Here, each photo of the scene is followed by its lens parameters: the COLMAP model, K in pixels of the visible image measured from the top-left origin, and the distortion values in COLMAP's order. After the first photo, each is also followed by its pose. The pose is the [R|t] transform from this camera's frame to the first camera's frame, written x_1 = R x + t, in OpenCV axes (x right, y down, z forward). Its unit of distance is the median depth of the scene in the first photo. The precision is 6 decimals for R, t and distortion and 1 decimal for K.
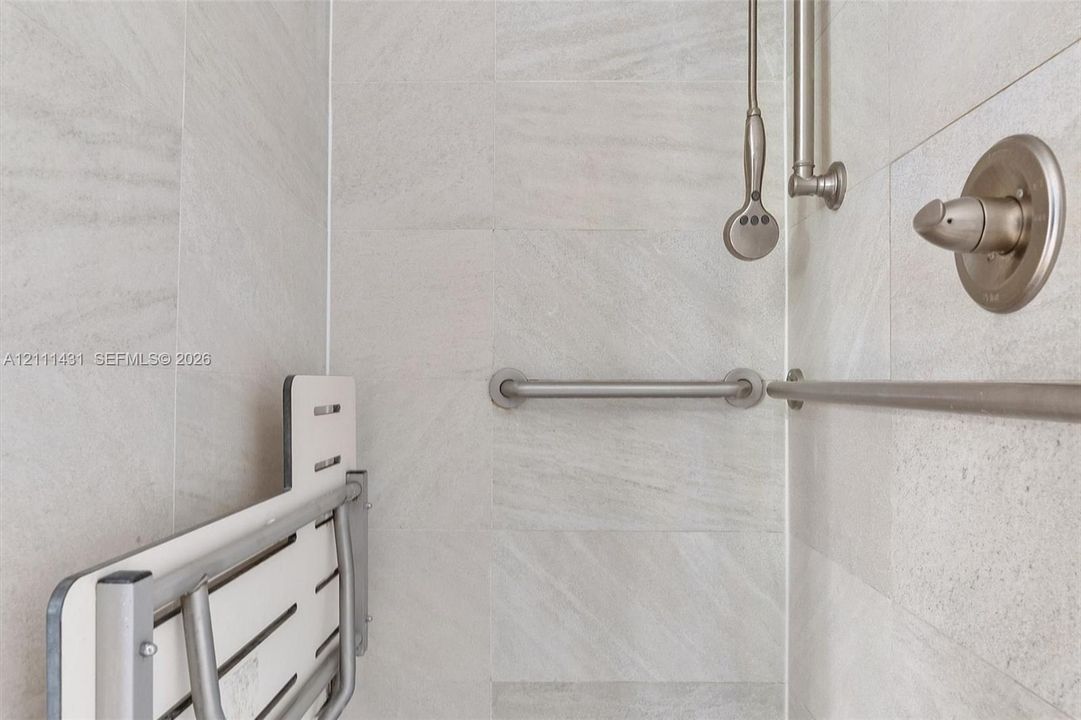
lens RADIAL K [[762.2, 0, 541.6], [0, 762.2, 362.1], [0, 0, 1]] dist [-0.001416, -0.002222]
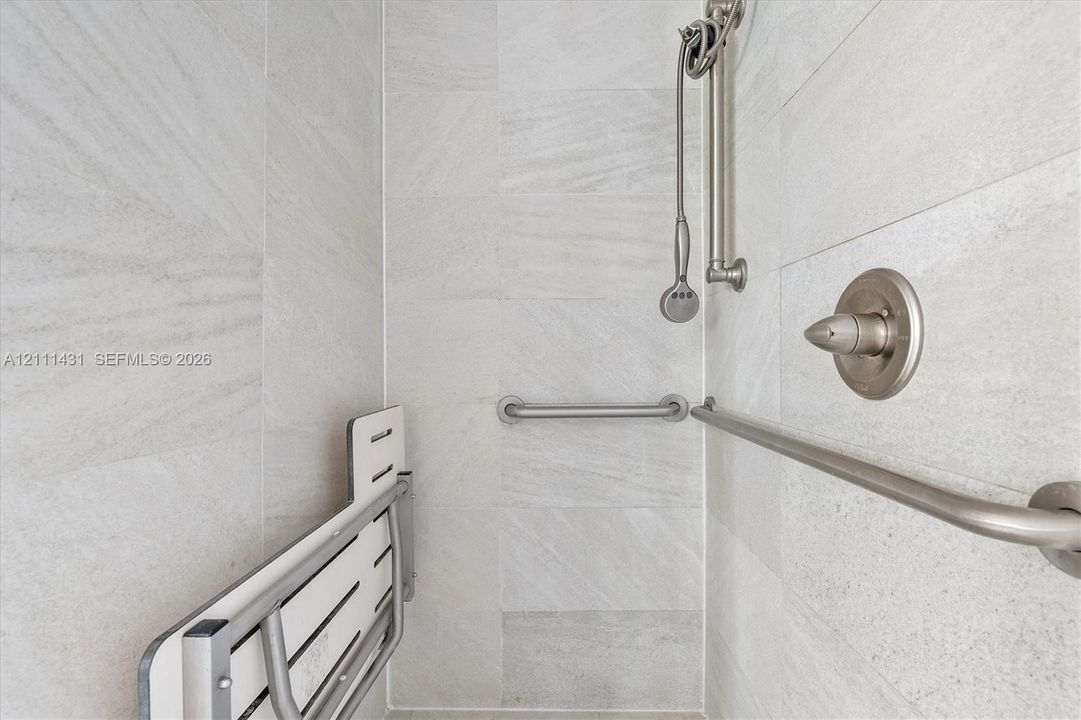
lens RADIAL K [[496.9, 0, 540.9], [0, 496.9, 361.2], [0, 0, 1]] dist [-0.001891, -0.000249]
pose [[0.999955, -0.009235, 0.001969, 0.015027], [0.009194, 0.999752, 0.020259, -0.092978], [-0.002155, -0.020240, 0.999793, 0.077784]]
